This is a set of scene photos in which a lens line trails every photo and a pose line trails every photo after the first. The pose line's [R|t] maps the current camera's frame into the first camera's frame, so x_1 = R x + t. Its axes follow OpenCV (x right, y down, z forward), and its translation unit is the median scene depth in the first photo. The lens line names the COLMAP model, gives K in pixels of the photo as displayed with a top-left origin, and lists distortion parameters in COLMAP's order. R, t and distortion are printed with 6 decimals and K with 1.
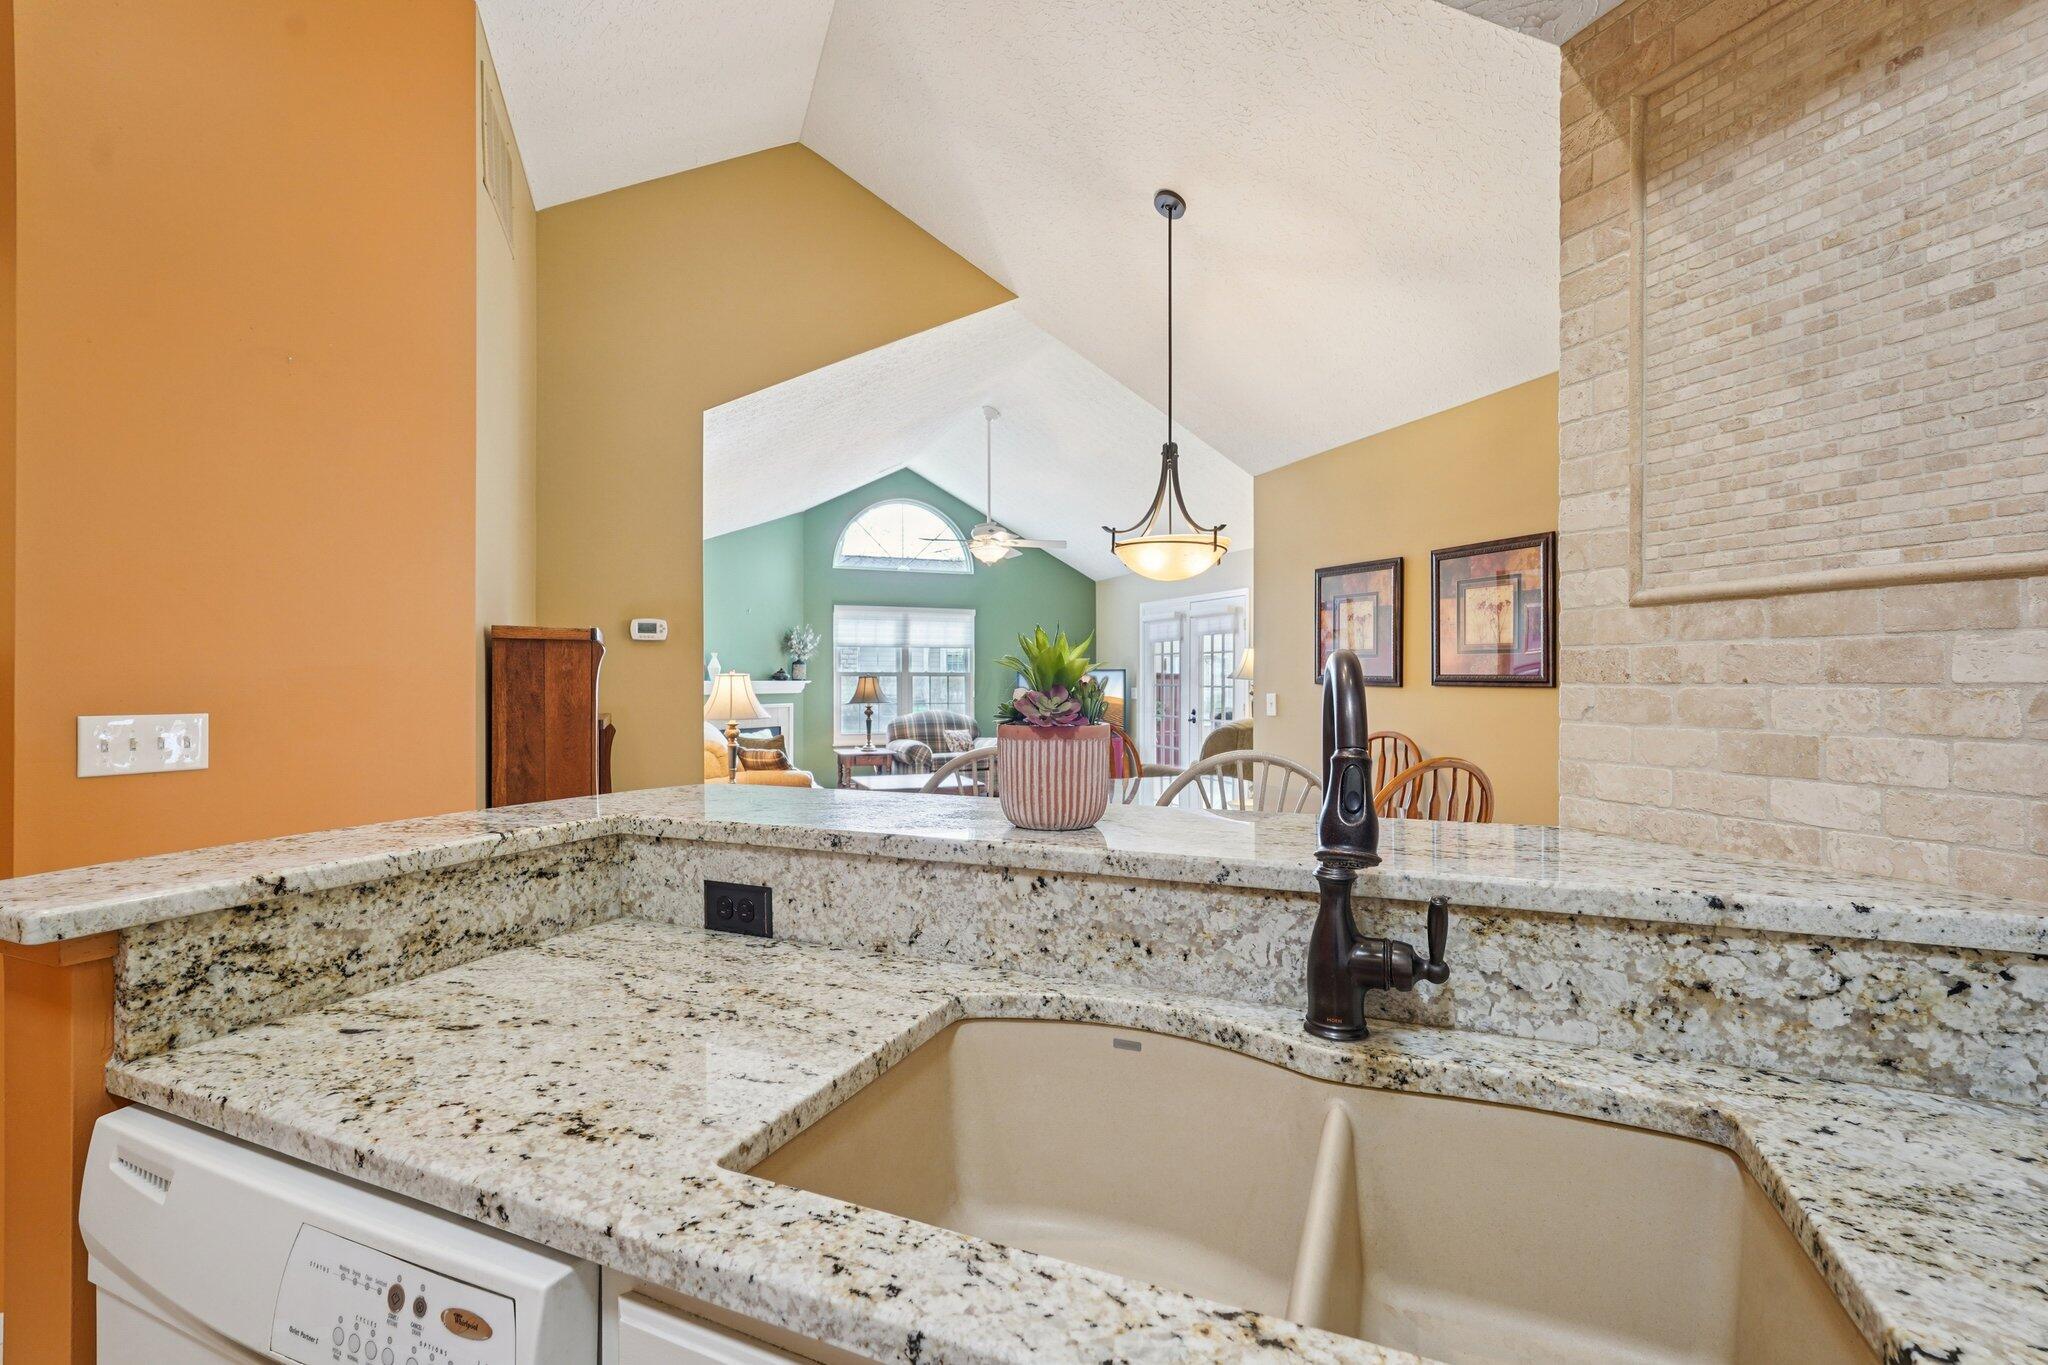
lens RADIAL K [[906.5, 0, 1024.0], [0, 906.5, 682.5], [0, 0, 1]] dist [-0.001992, 0.000695]
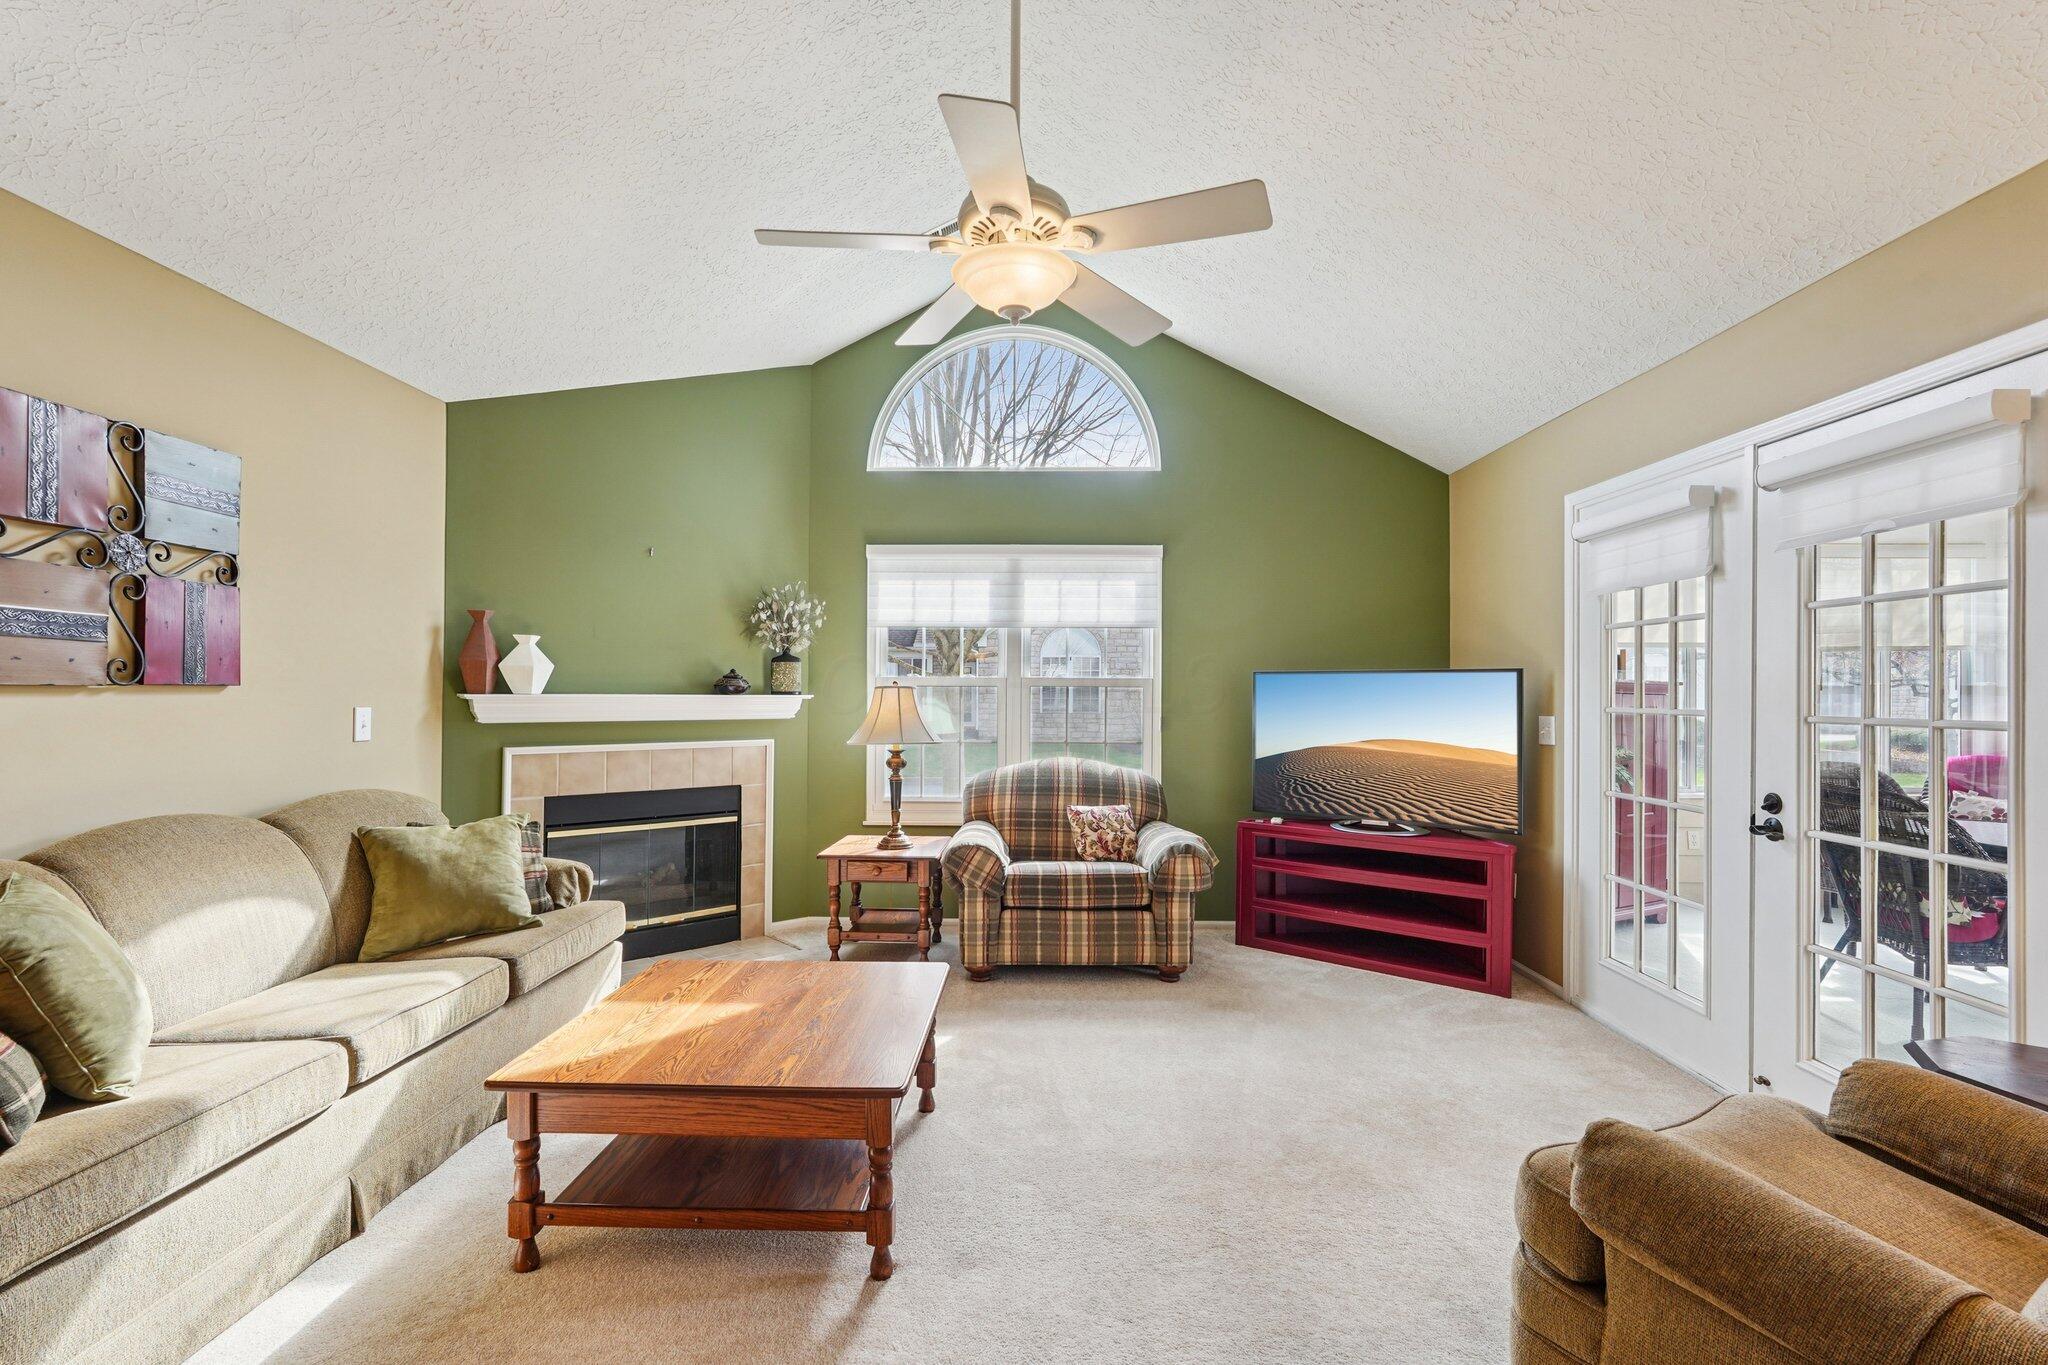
lens RADIAL K [[922.1, 0, 1019.6], [0, 922.1, 683.6], [0, 0, 1]] dist [0.000946, 0.000525]
pose [[0.919937, 0.000269, -0.392067, 0.073639], [-0.005678, 0.999904, -0.012638, -0.002163], [0.392026, 0.013853, 0.919850, 0.595535]]
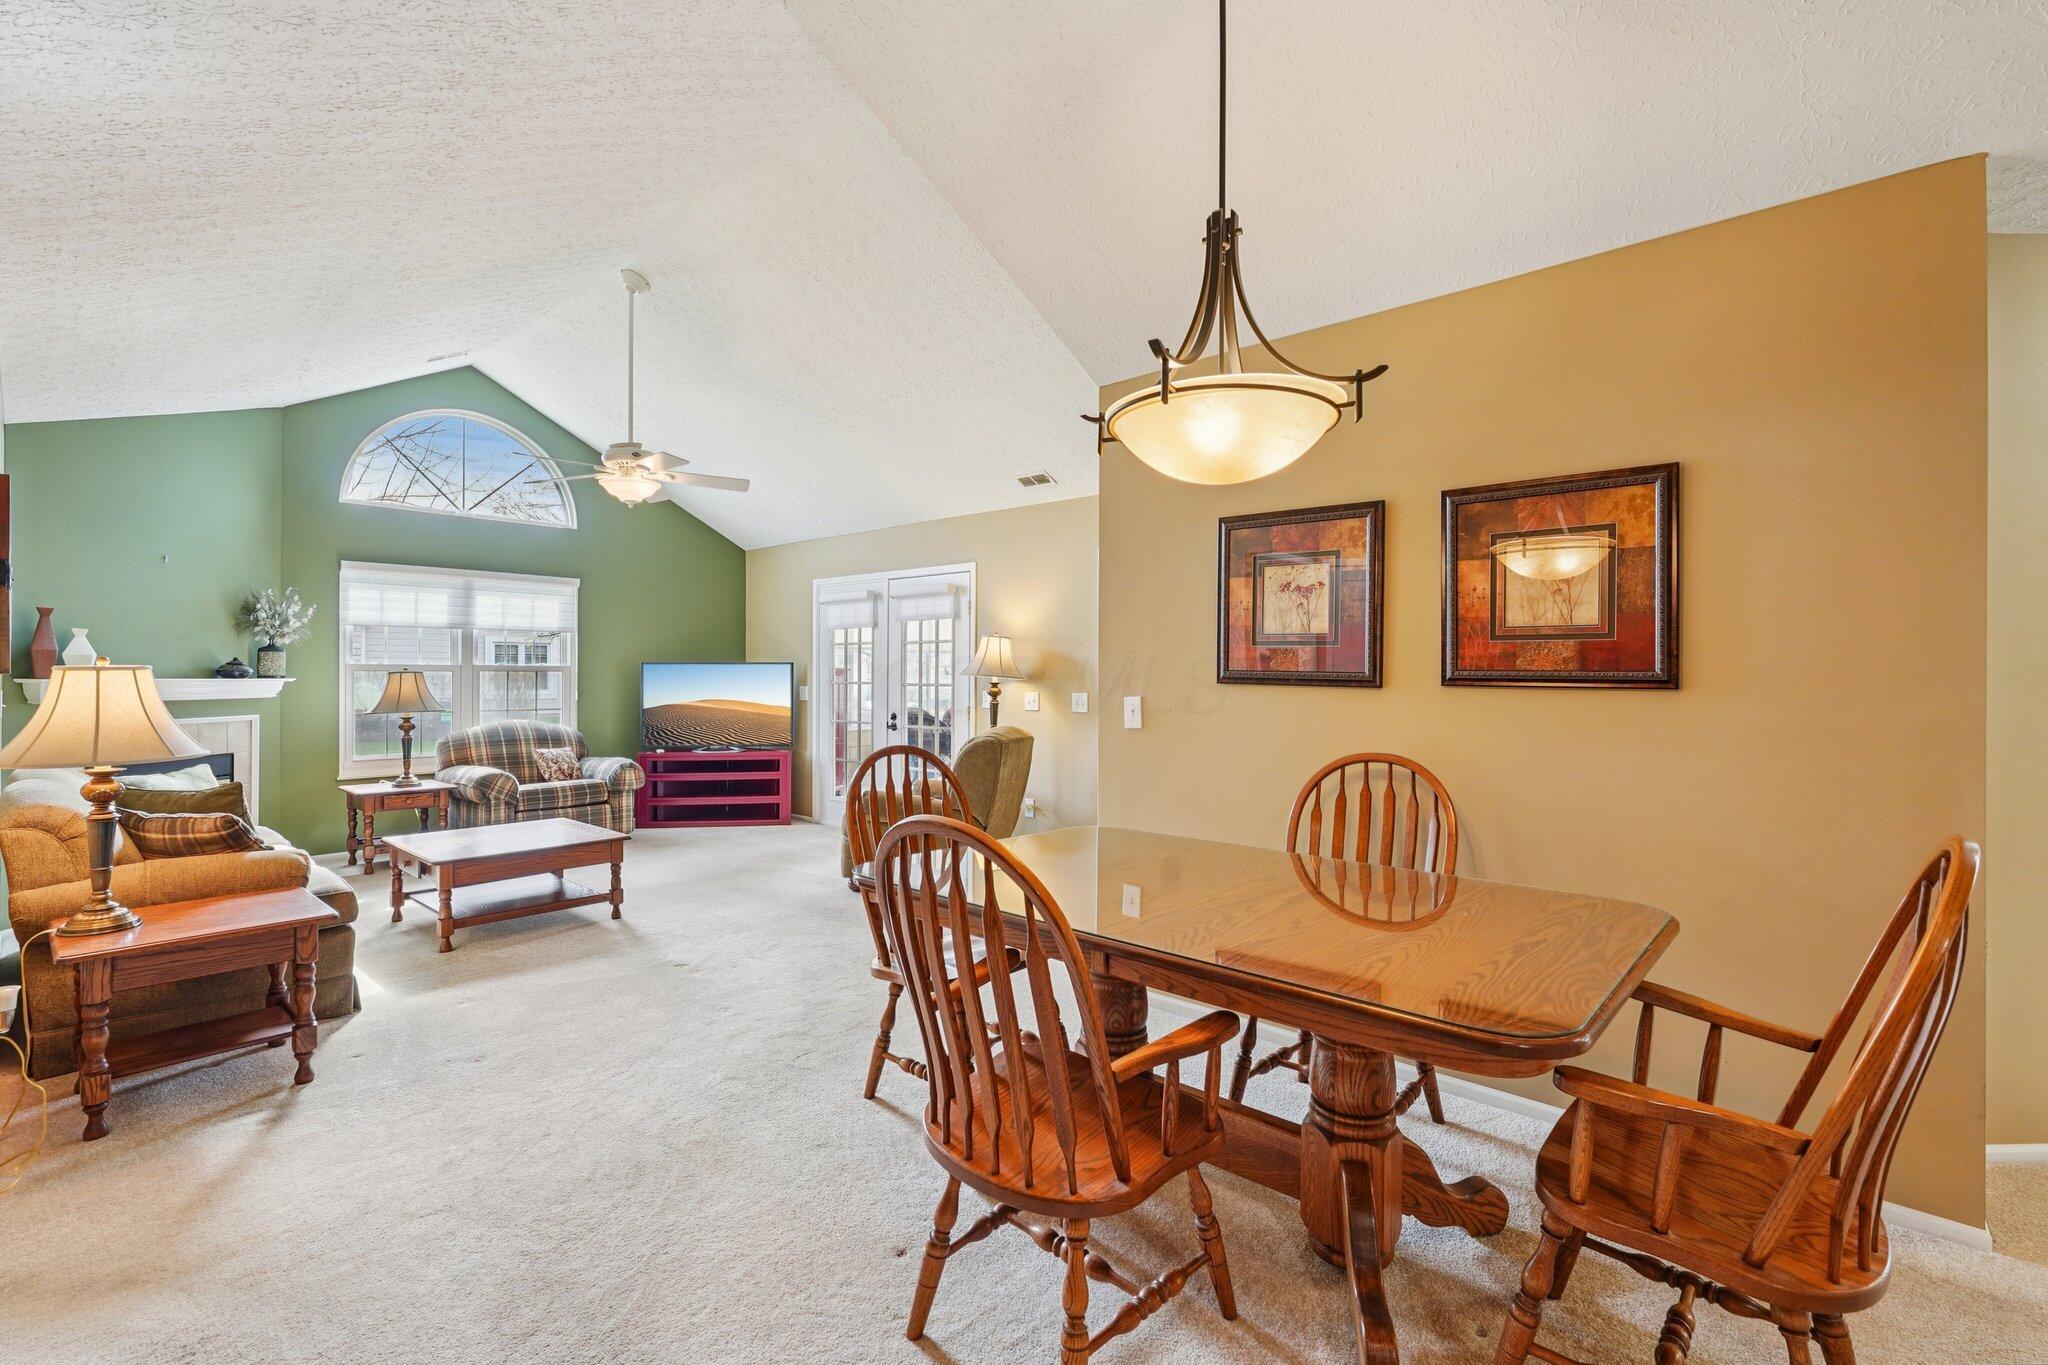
lens RADIAL K [[911.2, 0, 1026.2], [0, 911.2, 668.6], [0, 0, 1]] dist [-0.013148, 0.006998]
pose [[0.897220, 0.003366, 0.441570, -0.060256], [0.001305, 0.999946, -0.010273, -0.001291], [-0.441581, 0.009793, 0.897168, 0.221329]]
